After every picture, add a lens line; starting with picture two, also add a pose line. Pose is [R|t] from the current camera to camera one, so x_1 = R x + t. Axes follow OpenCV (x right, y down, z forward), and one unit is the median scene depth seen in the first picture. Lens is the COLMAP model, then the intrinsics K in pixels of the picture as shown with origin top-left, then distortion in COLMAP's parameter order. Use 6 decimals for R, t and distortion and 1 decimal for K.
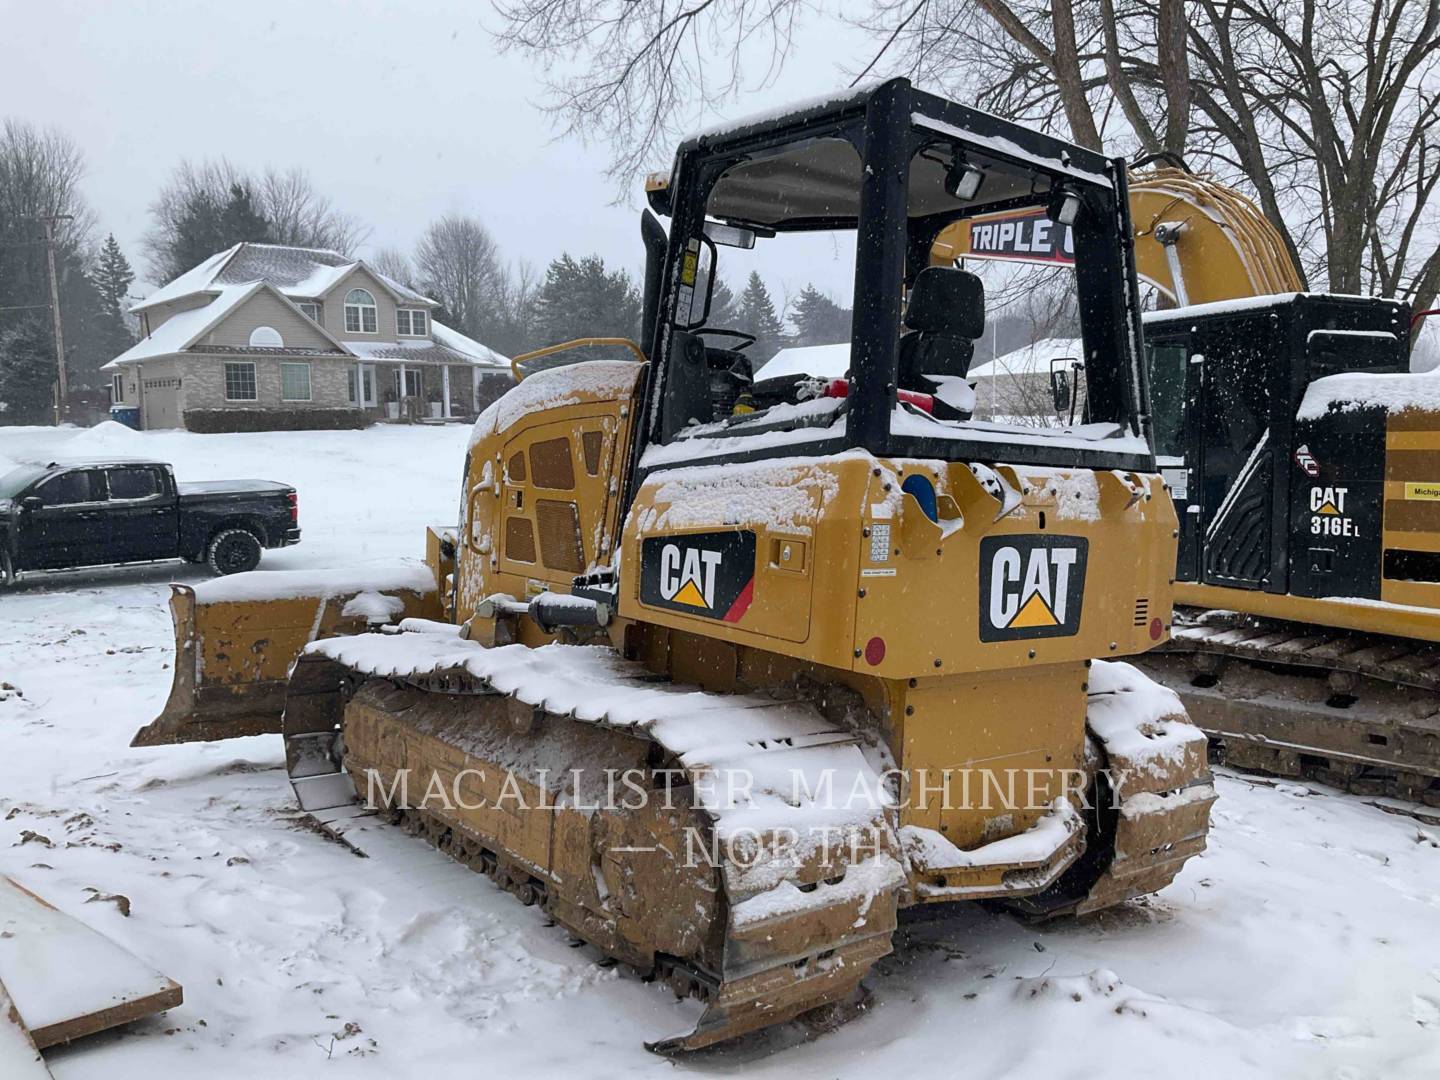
lens RADIAL K [[1177.4, 0, 715.0], [0, 1177.4, 521.0], [0, 0, 1]] dist [0.118421, -0.228736]
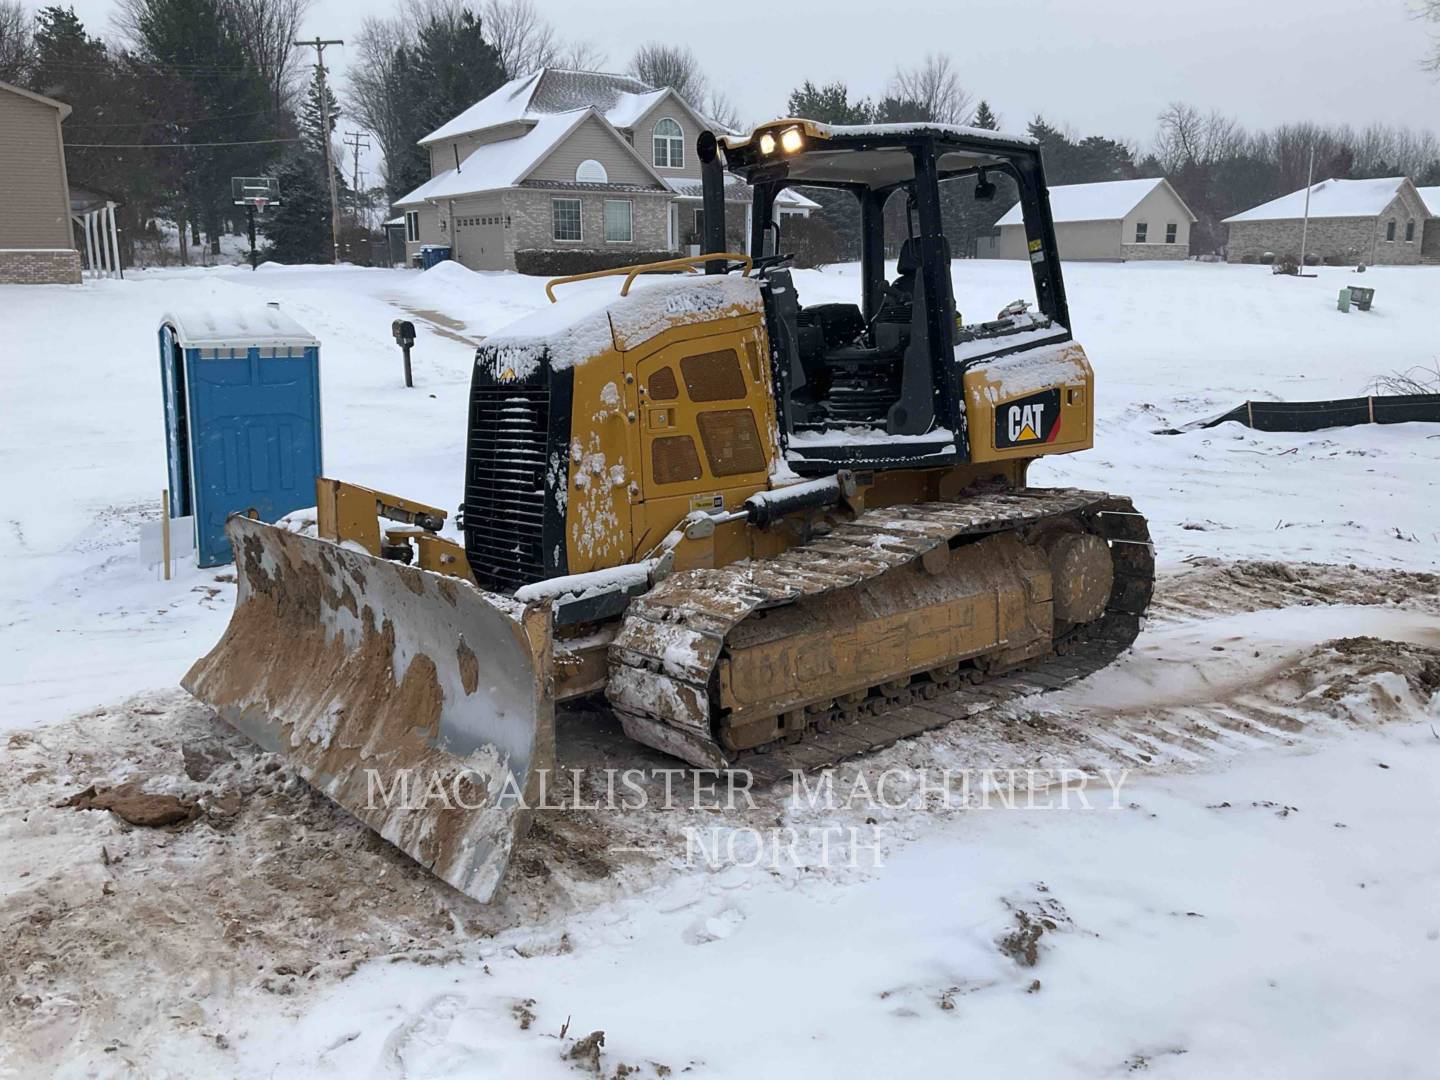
lens RADIAL K [[1177.4, 0, 715.0], [0, 1177.4, 521.0], [0, 0, 1]] dist [0.118421, -0.228736]
pose [[-0.006724, -0.186421, 0.982447, -1.627610], [0.088764, 0.978479, 0.186276, -0.161329], [-0.996030, 0.088458, 0.009969, 1.391690]]
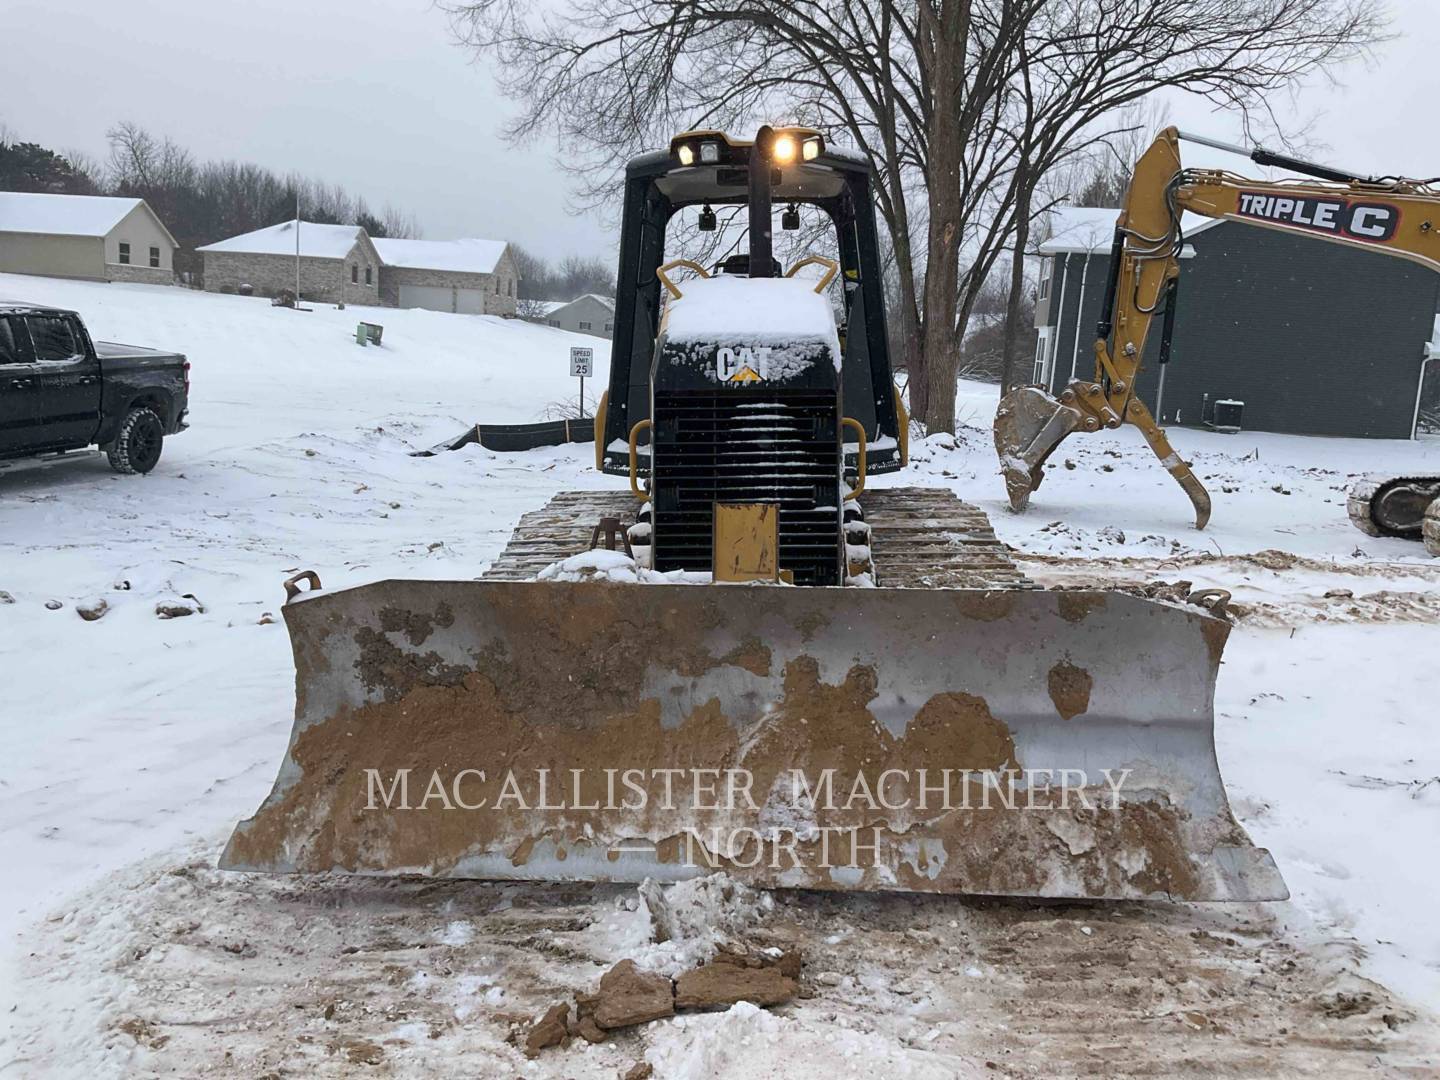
lens RADIAL K [[1177.4, 0, 715.0], [0, 1177.4, 521.0], [0, 0, 1]] dist [0.118421, -0.228736]
pose [[-0.750115, -0.130951, 0.648213, -1.008154], [0.005866, 0.978842, 0.204532, -0.192259], [-0.661282, 0.157225, -0.733476, 2.522137]]
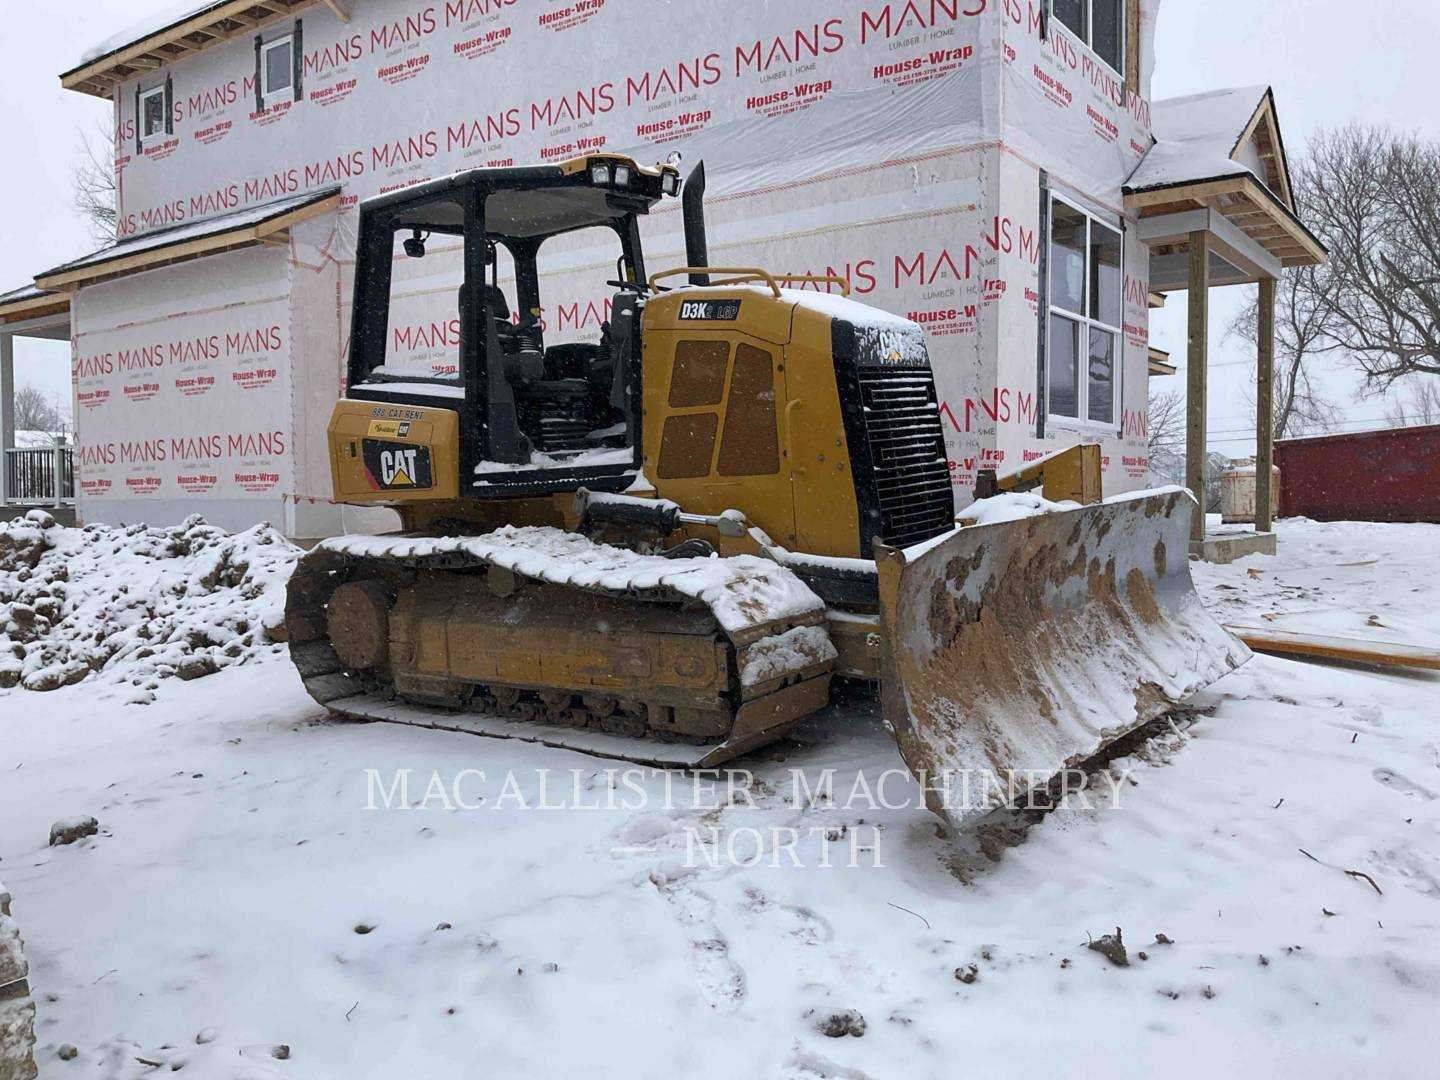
lens RADIAL K [[1177.4, 0, 715.0], [0, 1177.4, 521.0], [0, 0, 1]] dist [0.118421, -0.228736]
pose [[-0.975205, 0.026819, -0.219672, 0.268955], [0.003343, 0.994301, 0.106553, -0.048939], [0.221278, 0.103177, -0.969737, 2.977028]]
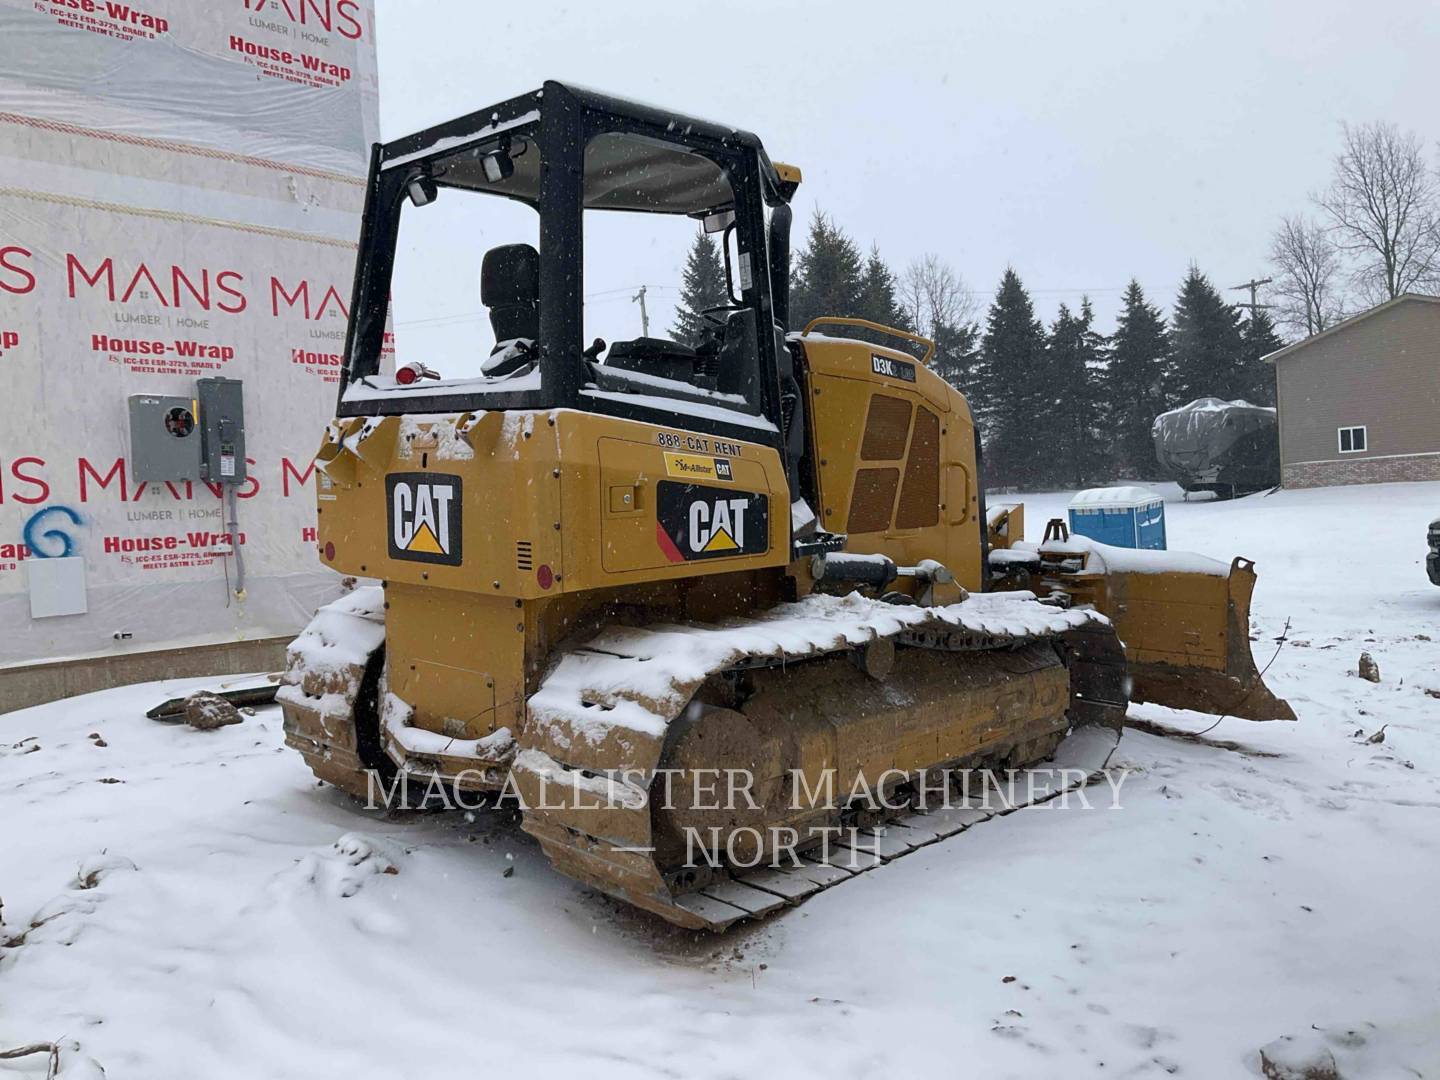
lens RADIAL K [[1177.4, 0, 715.0], [0, 1177.4, 521.0], [0, 0, 1]] dist [0.118421, -0.228736]
pose [[0.100569, 0.008595, -0.994893, 1.432581], [-0.034724, 0.999384, 0.005123, 0.042228], [0.994324, 0.034031, 0.100805, 1.150277]]
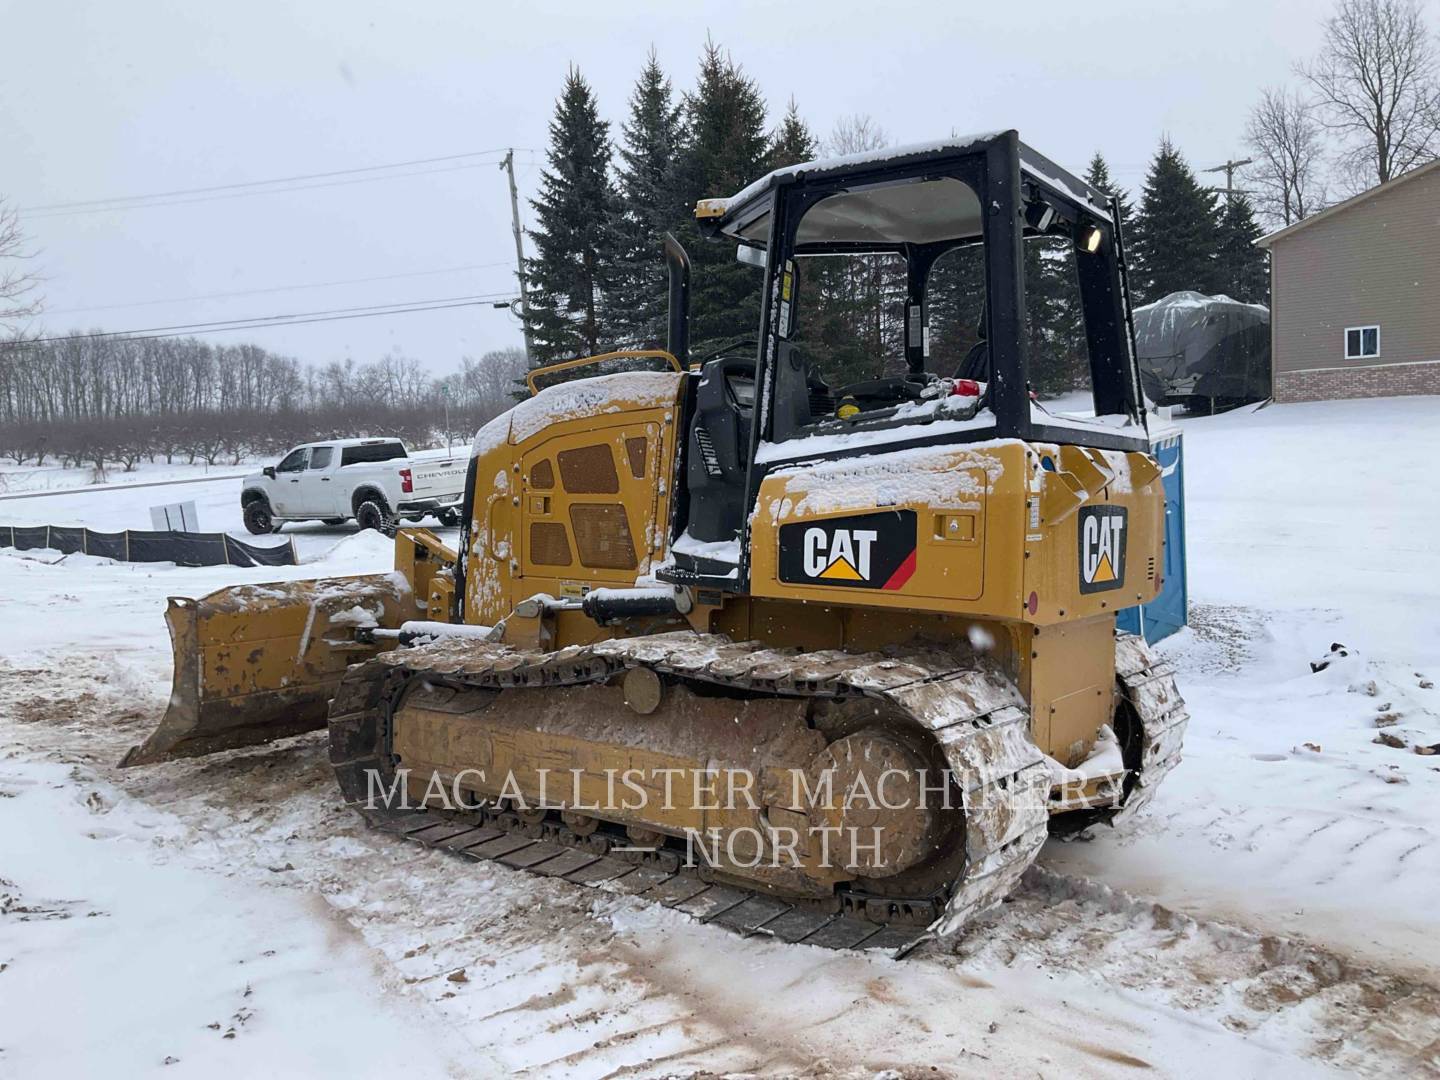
lens RADIAL K [[1177.4, 0, 715.0], [0, 1177.4, 521.0], [0, 0, 1]] dist [0.118421, -0.228736]
pose [[0.966207, -0.045657, 0.253693, -0.416844], [0.049853, 0.998705, -0.010131, 0.019916], [-0.252902, 0.022436, 0.967232, -0.076558]]
